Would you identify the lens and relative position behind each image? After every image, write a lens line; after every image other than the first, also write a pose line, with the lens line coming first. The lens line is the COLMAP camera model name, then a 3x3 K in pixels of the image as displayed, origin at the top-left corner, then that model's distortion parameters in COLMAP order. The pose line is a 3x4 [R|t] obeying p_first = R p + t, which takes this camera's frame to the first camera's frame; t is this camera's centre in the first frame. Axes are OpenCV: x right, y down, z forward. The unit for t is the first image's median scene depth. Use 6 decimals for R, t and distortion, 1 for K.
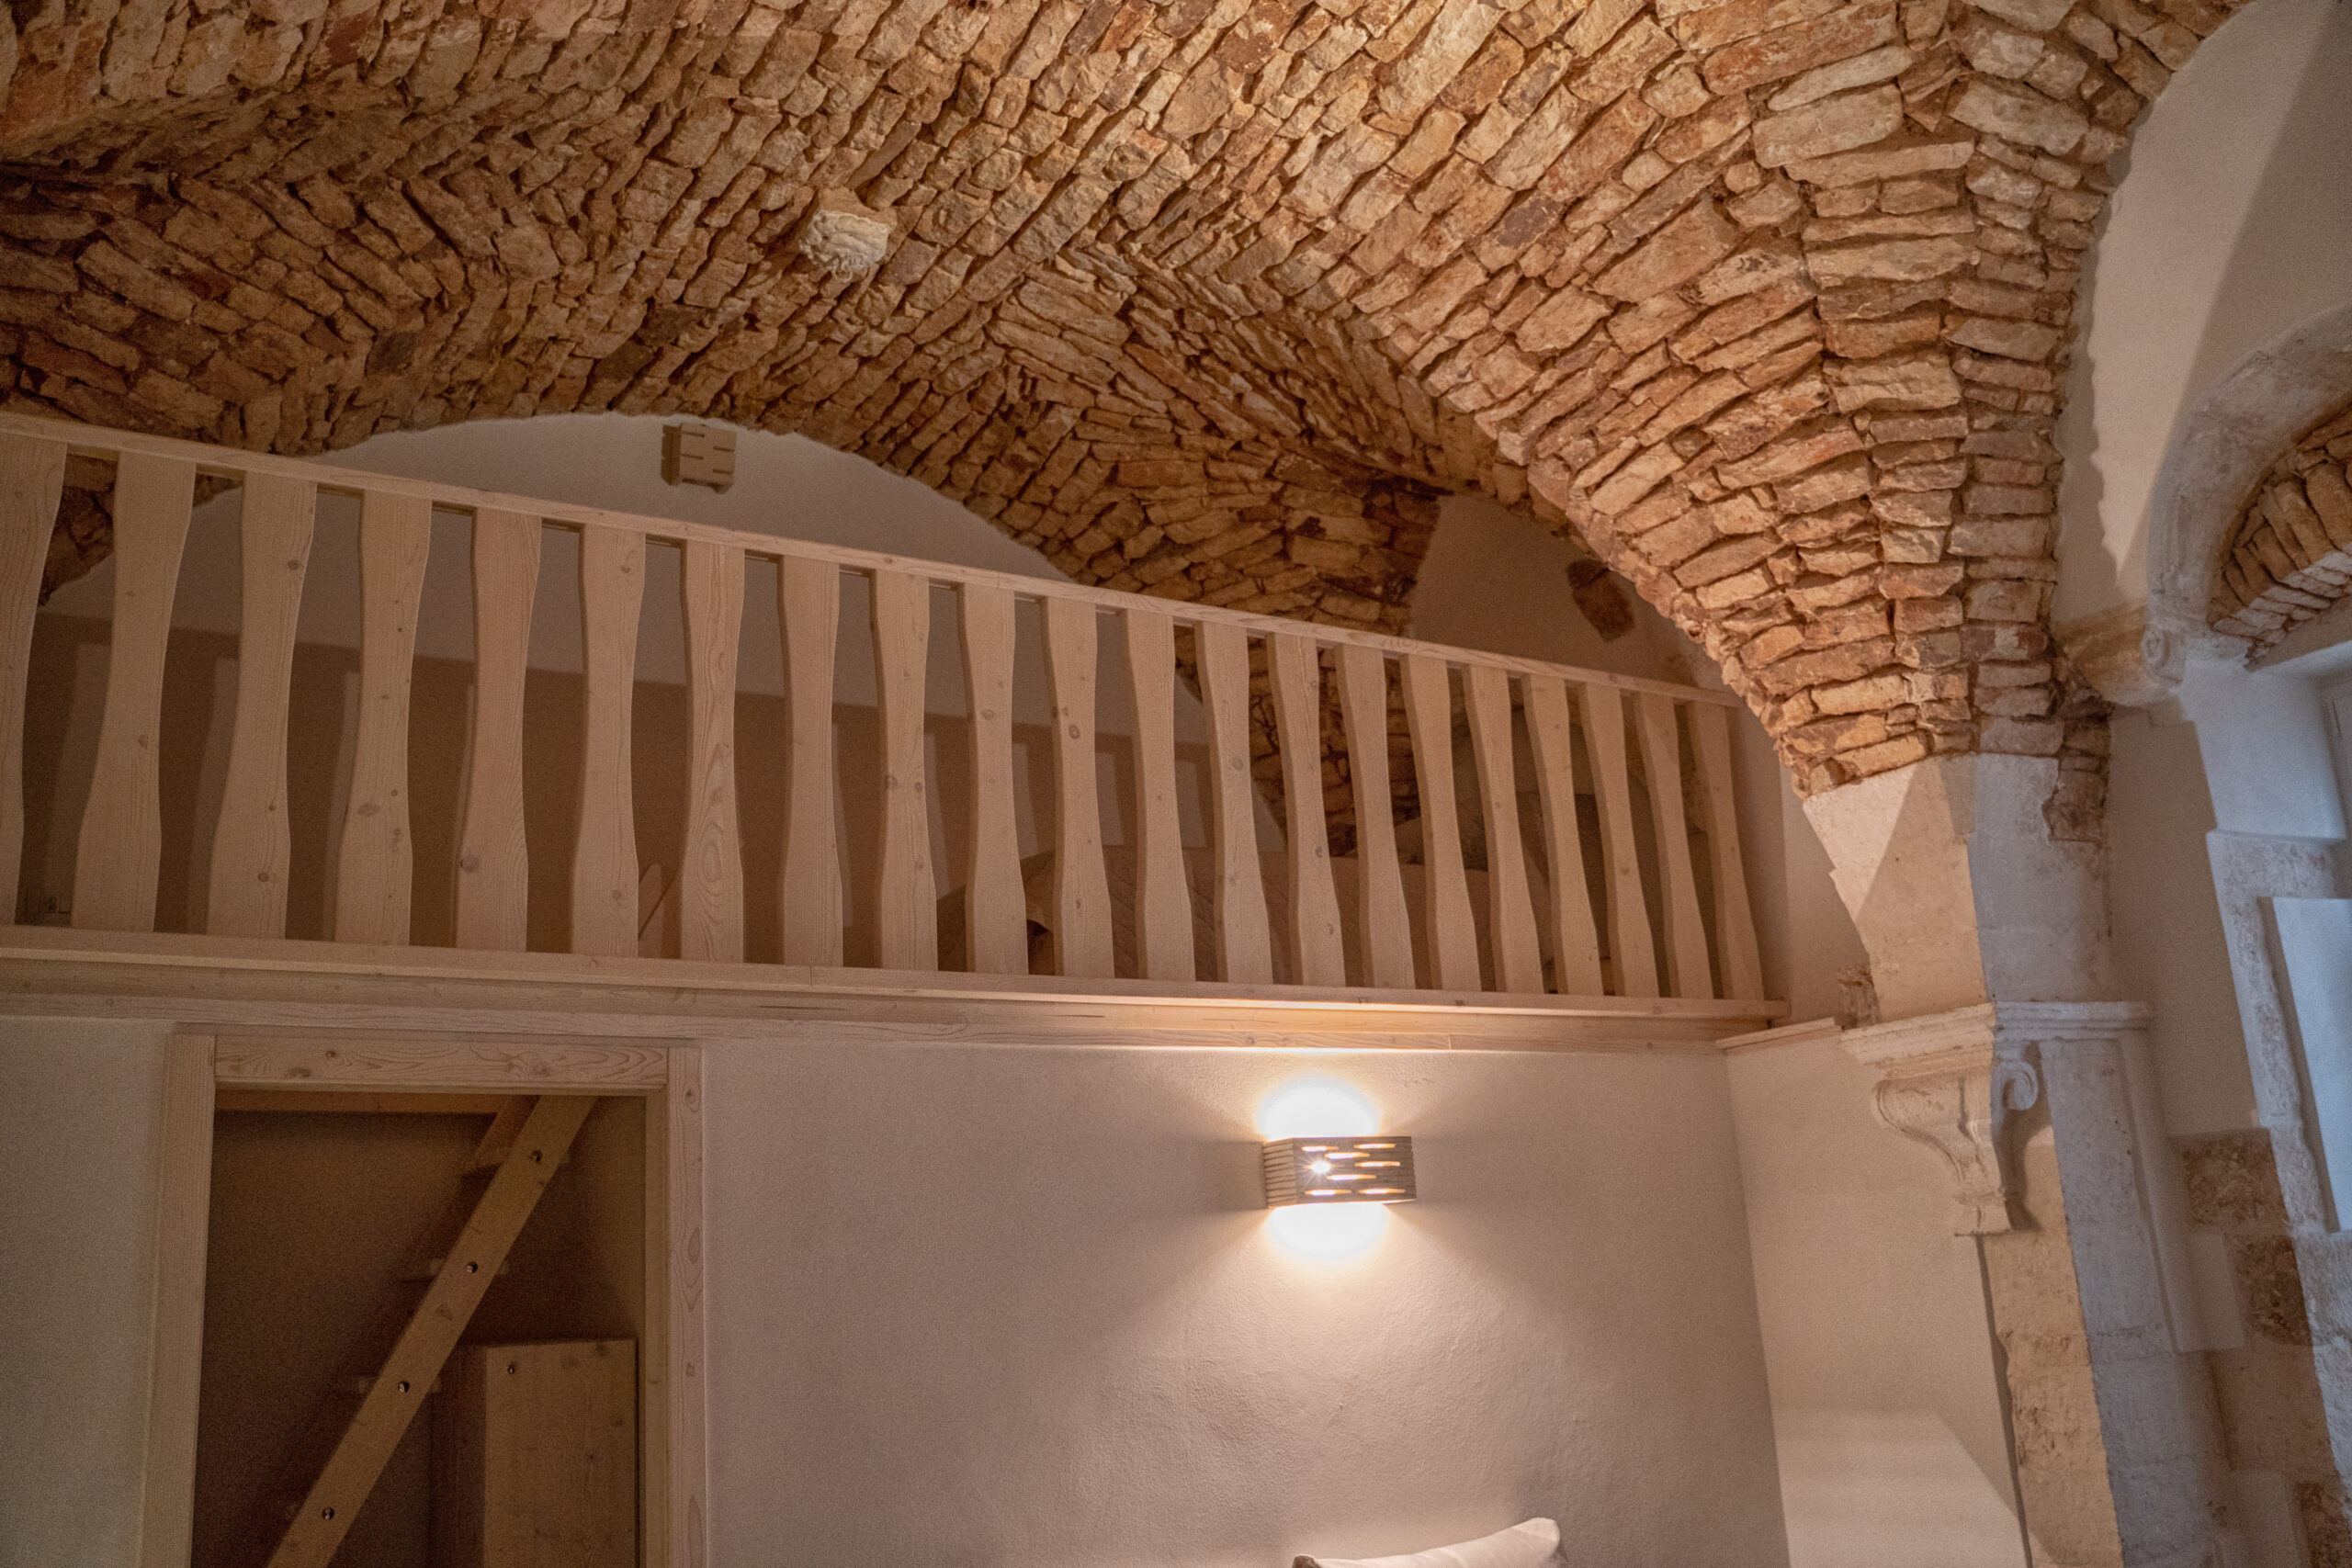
lens RADIAL K [[1938.6, 0, 1165.4], [0, 1938.6, 777.9], [0, 0, 1]] dist [-0.108818, 0.085256]
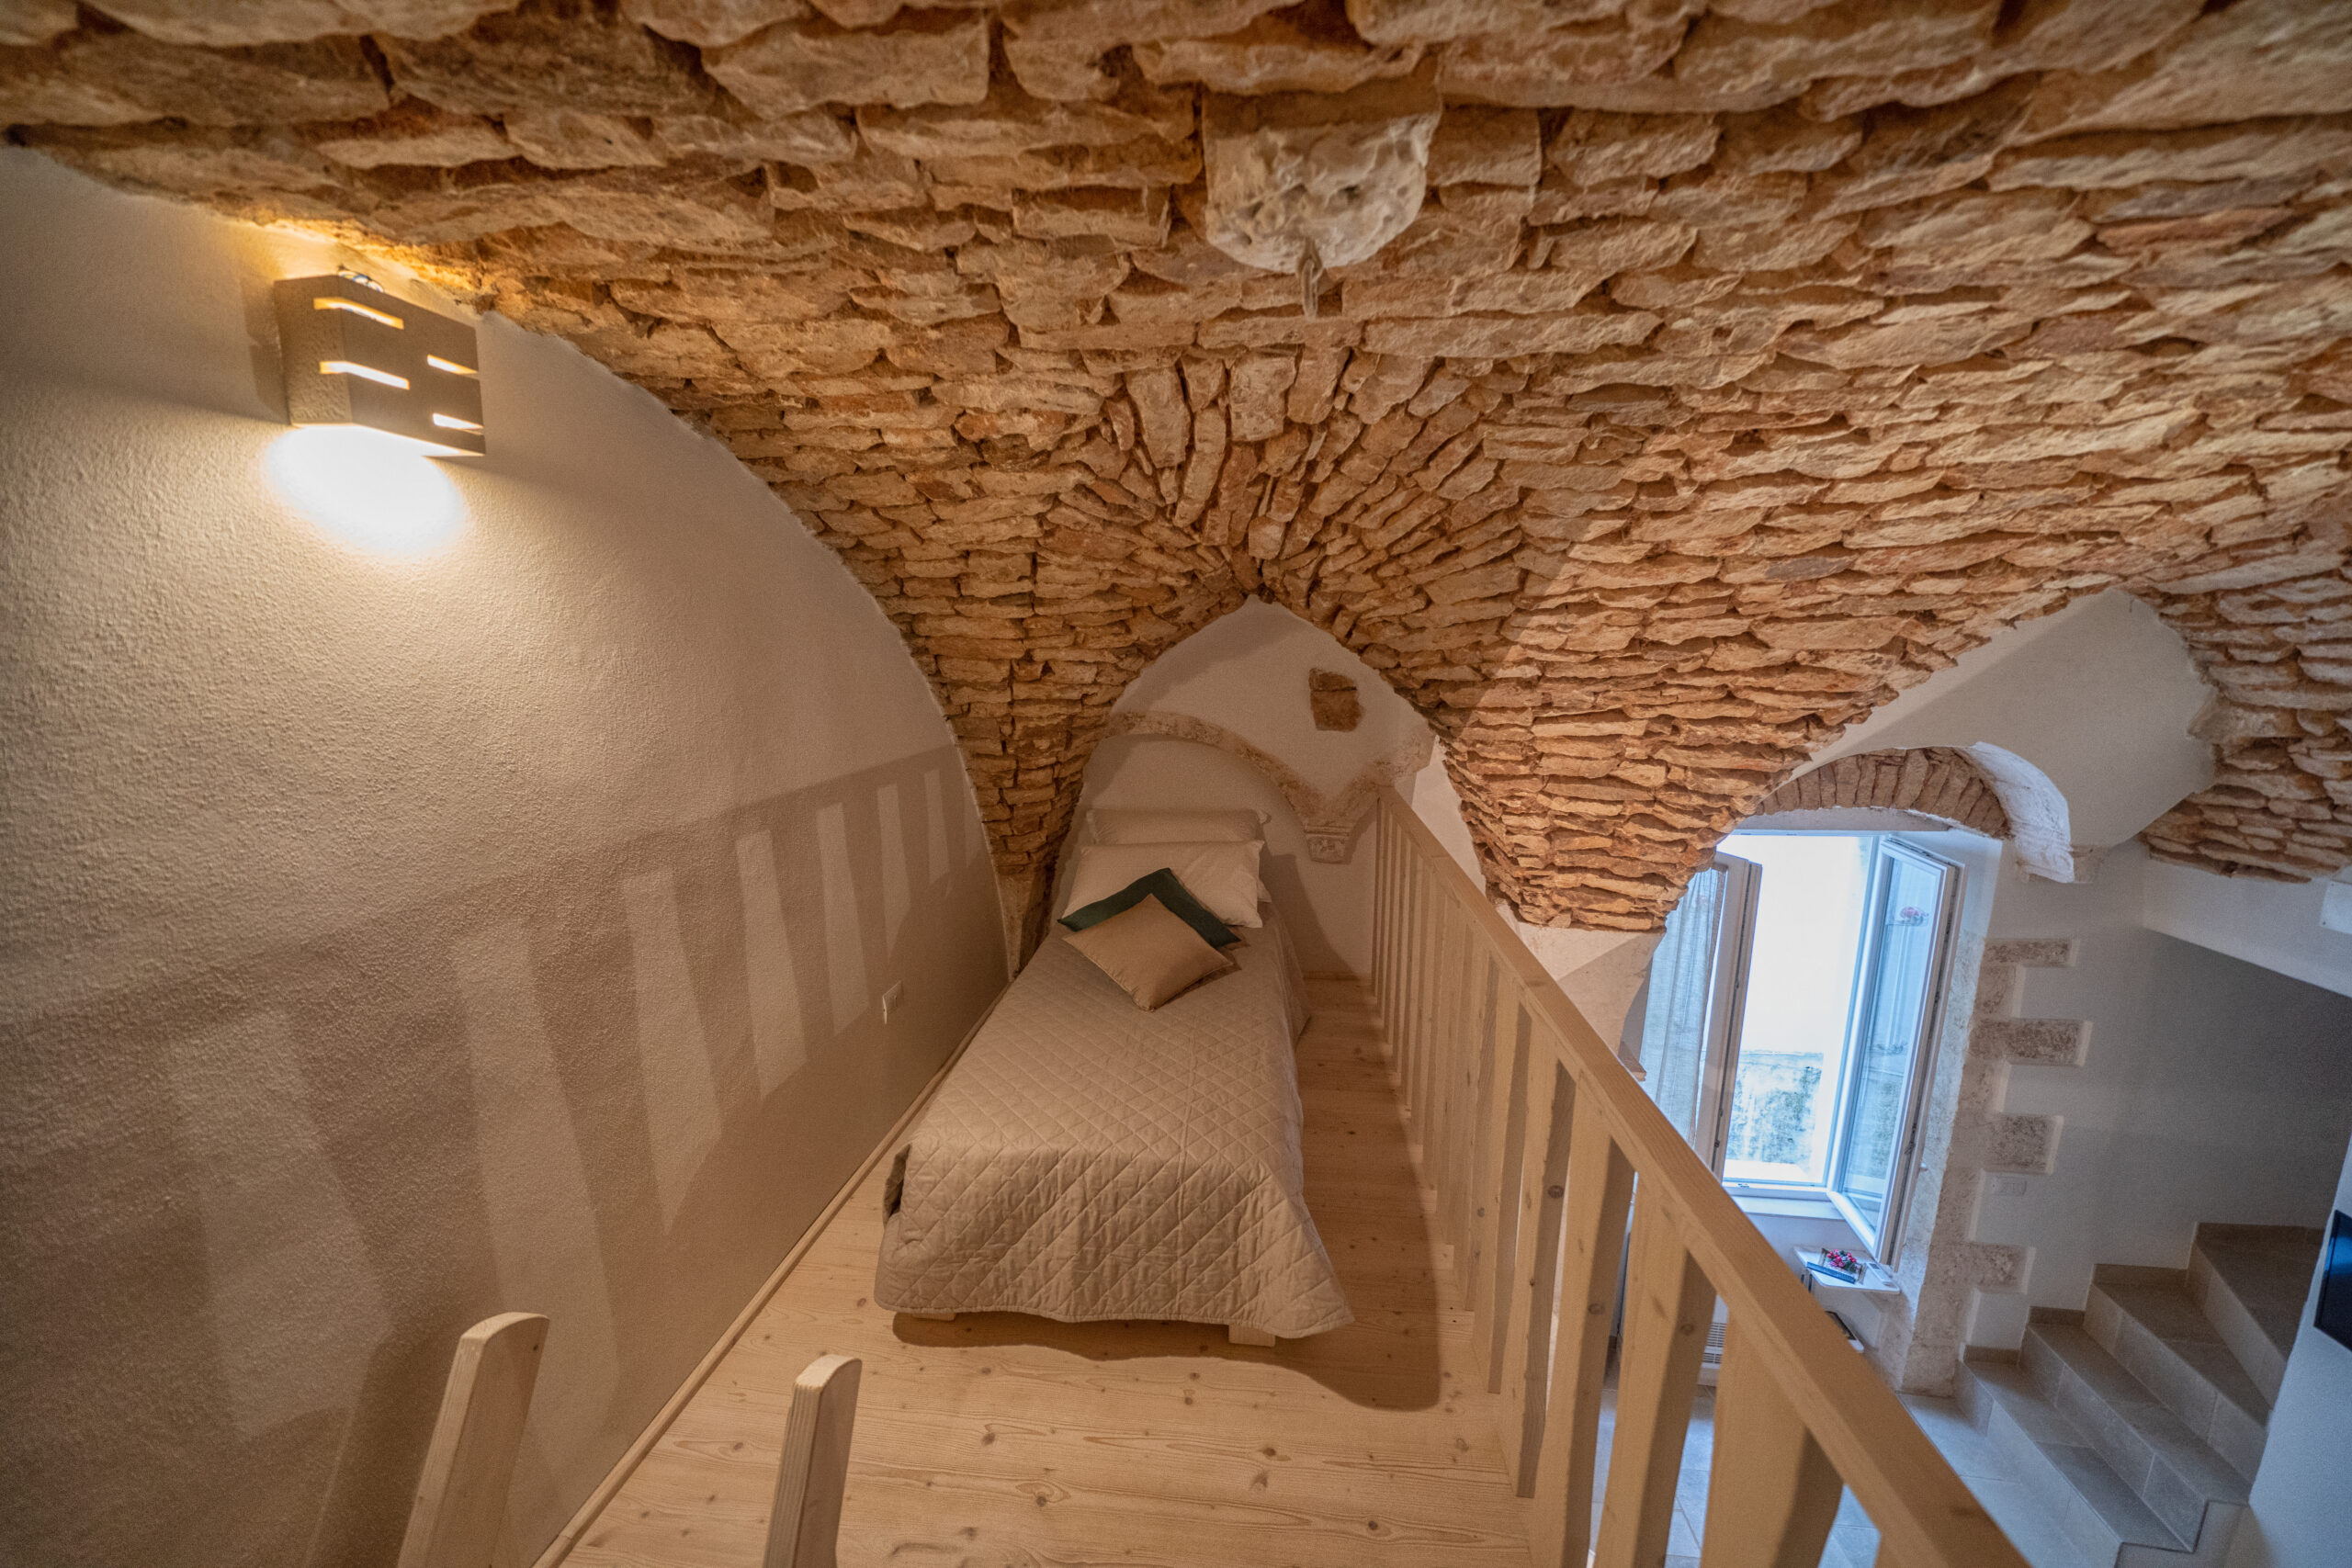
lens RADIAL K [[809.4, 0, 1185.0], [0, 809.4, 780.2], [0, 0, 1]] dist [-0.001047, -0.000071]
pose [[0.606013, -0.081503, 0.791268, -0.361229], [-0.238561, 0.930327, 0.278534, -0.223134], [-0.758839, -0.357561, 0.544346, 0.968508]]
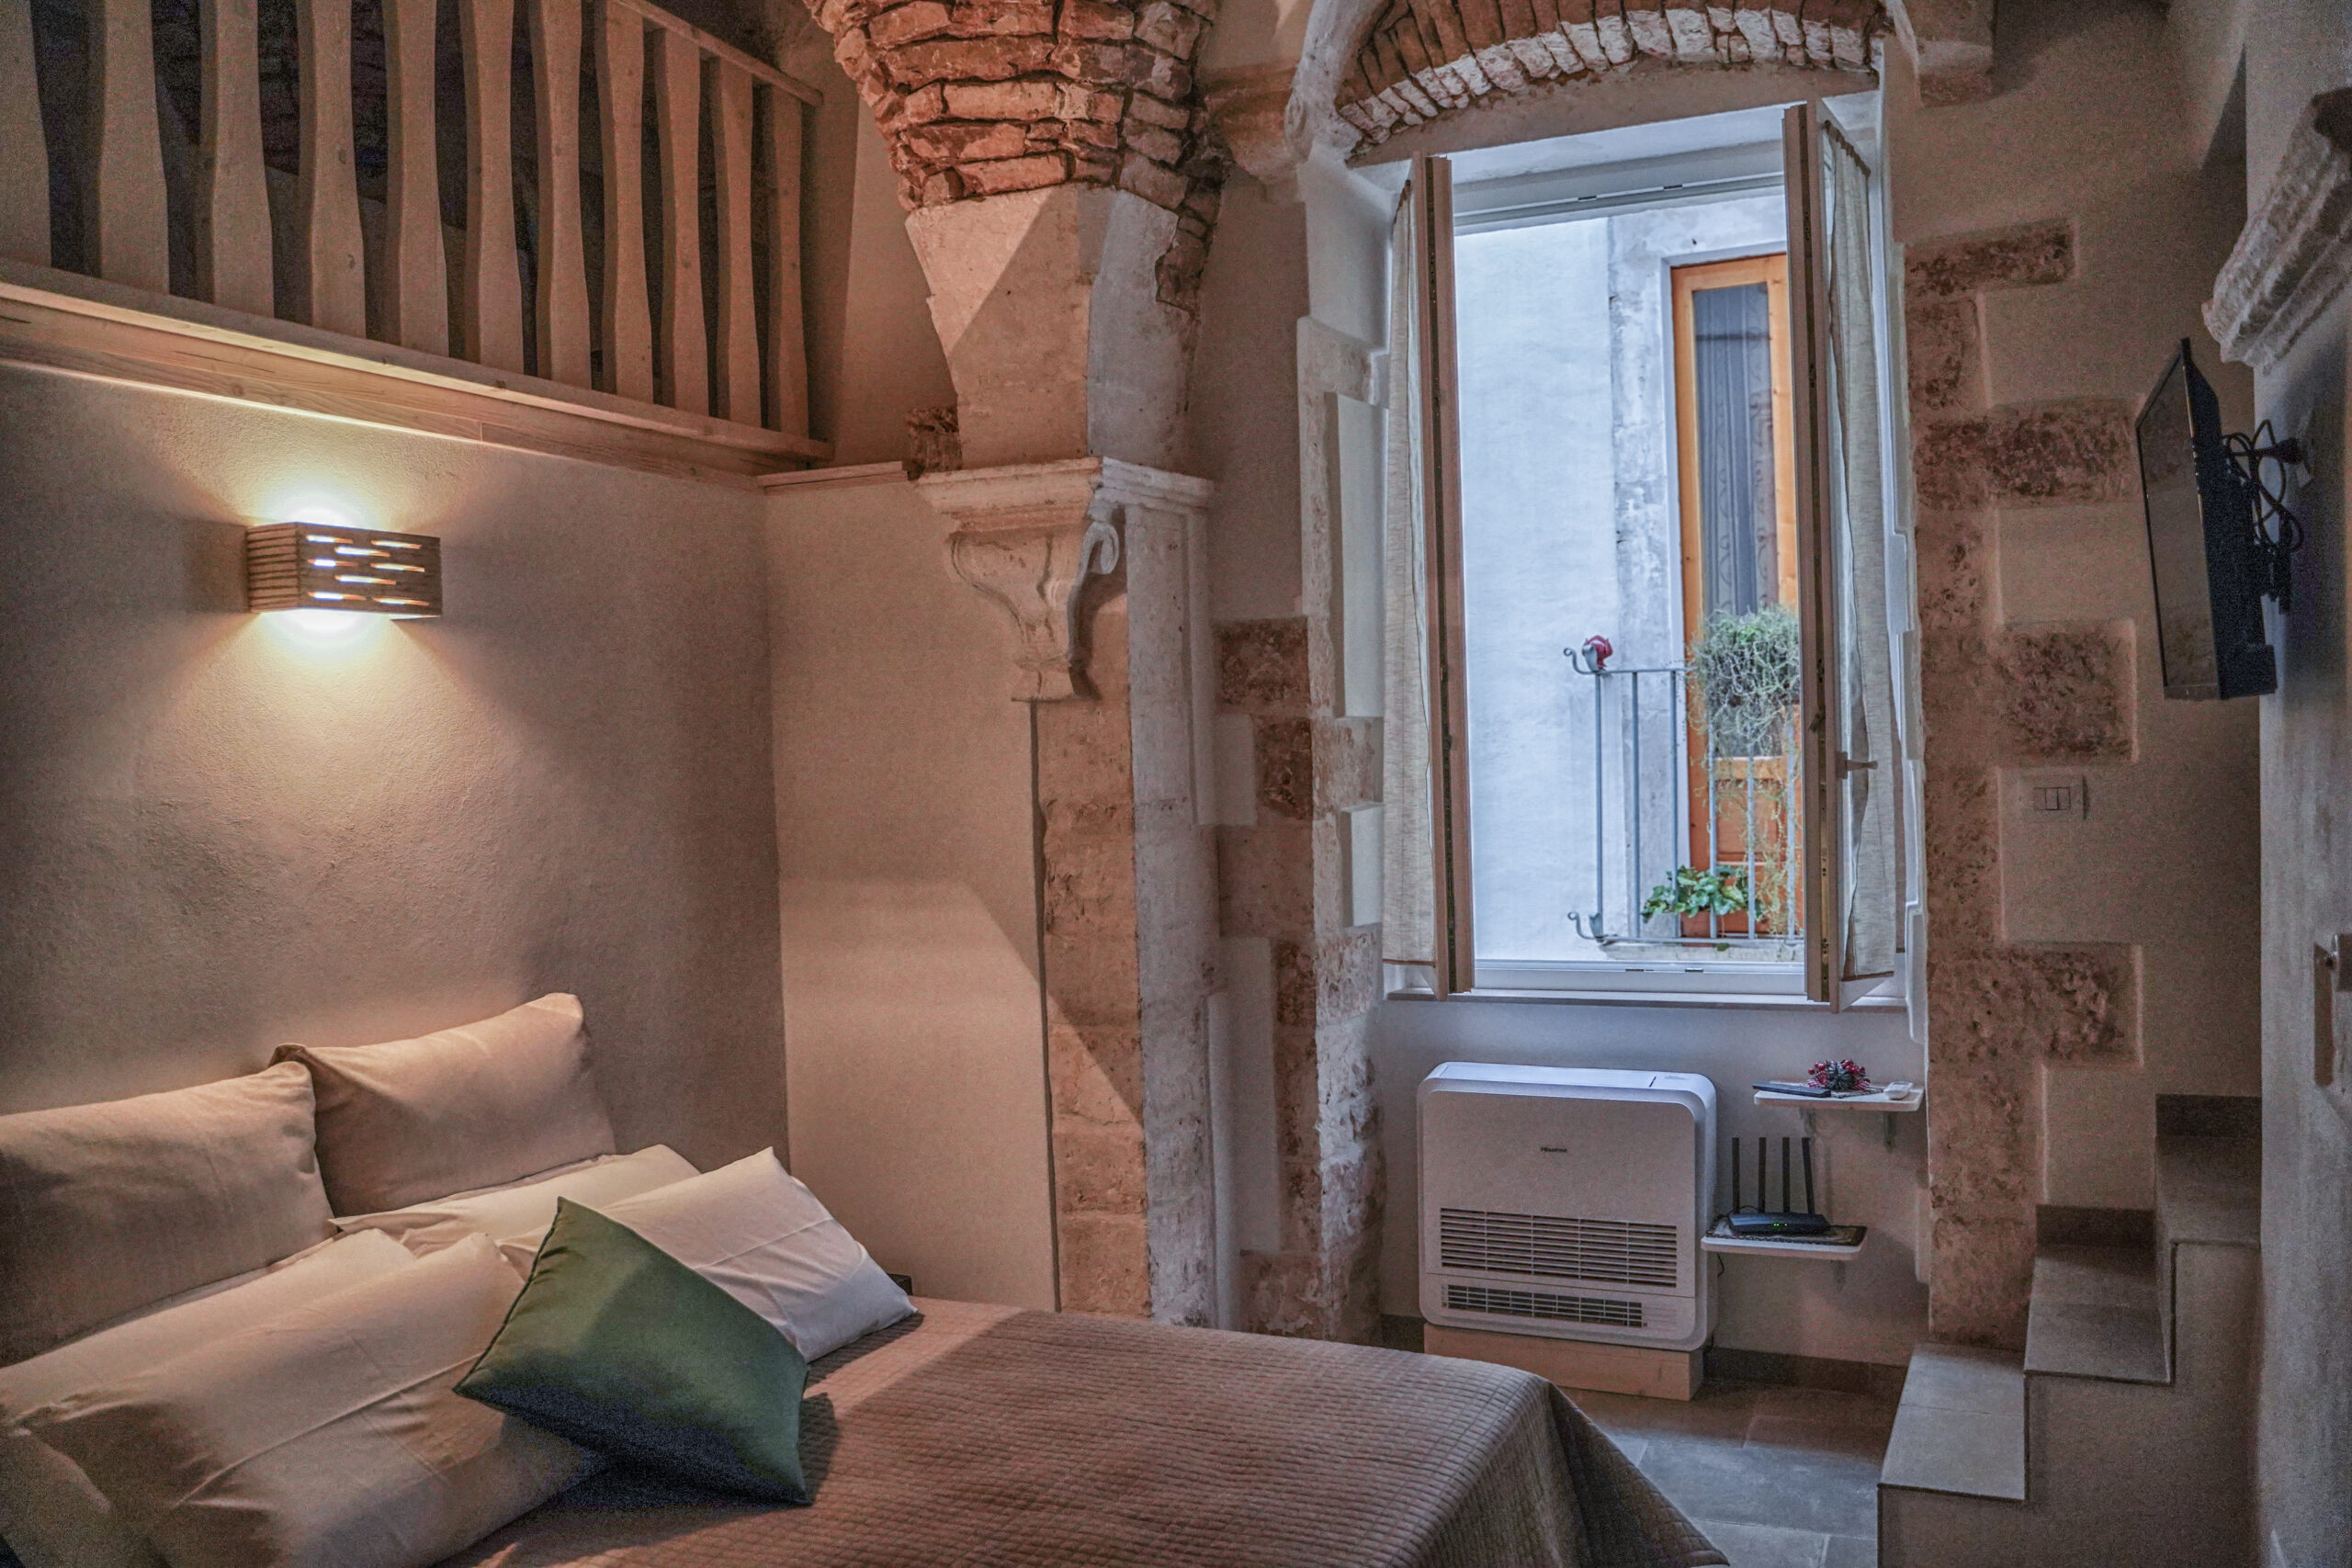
lens RADIAL K [[1938.6, 0, 1172.0], [0, 1938.6, 777.8], [0, 0, 1]] dist [-0.108818, 0.085256]
pose [[0.812058, 0.024354, 0.583068, -0.084135], [-0.170926, 0.965238, 0.197739, 0.072982], [-0.557984, -0.260237, 0.787992, 0.180273]]
